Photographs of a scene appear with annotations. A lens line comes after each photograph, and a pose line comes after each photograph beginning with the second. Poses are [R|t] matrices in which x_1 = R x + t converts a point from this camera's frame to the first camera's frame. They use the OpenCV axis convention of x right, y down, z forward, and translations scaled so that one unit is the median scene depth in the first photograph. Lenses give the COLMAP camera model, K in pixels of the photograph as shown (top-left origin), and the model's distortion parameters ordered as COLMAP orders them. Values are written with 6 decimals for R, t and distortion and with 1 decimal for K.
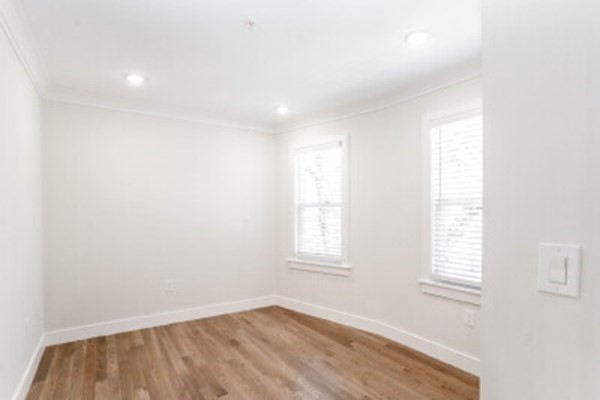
lens RADIAL K [[297.3, 0, 299.6], [0, 297.3, 217.2], [0, 0, 1]] dist [-0.004527, 0.003915]
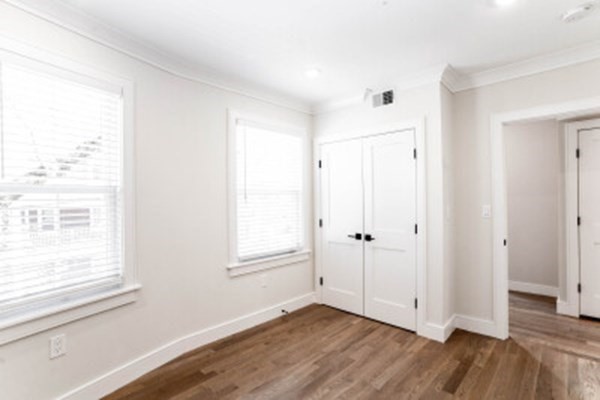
lens RADIAL K [[297.3, 0, 304.2], [0, 297.3, 199.1], [0, 0, 1]] dist [-0.004527, 0.003915]
pose [[-0.188174, 0.000395, 0.982136, -0.694036], [0.020819, 0.999777, 0.003587, -0.022904], [-0.981915, 0.021122, -0.188140, 0.972896]]
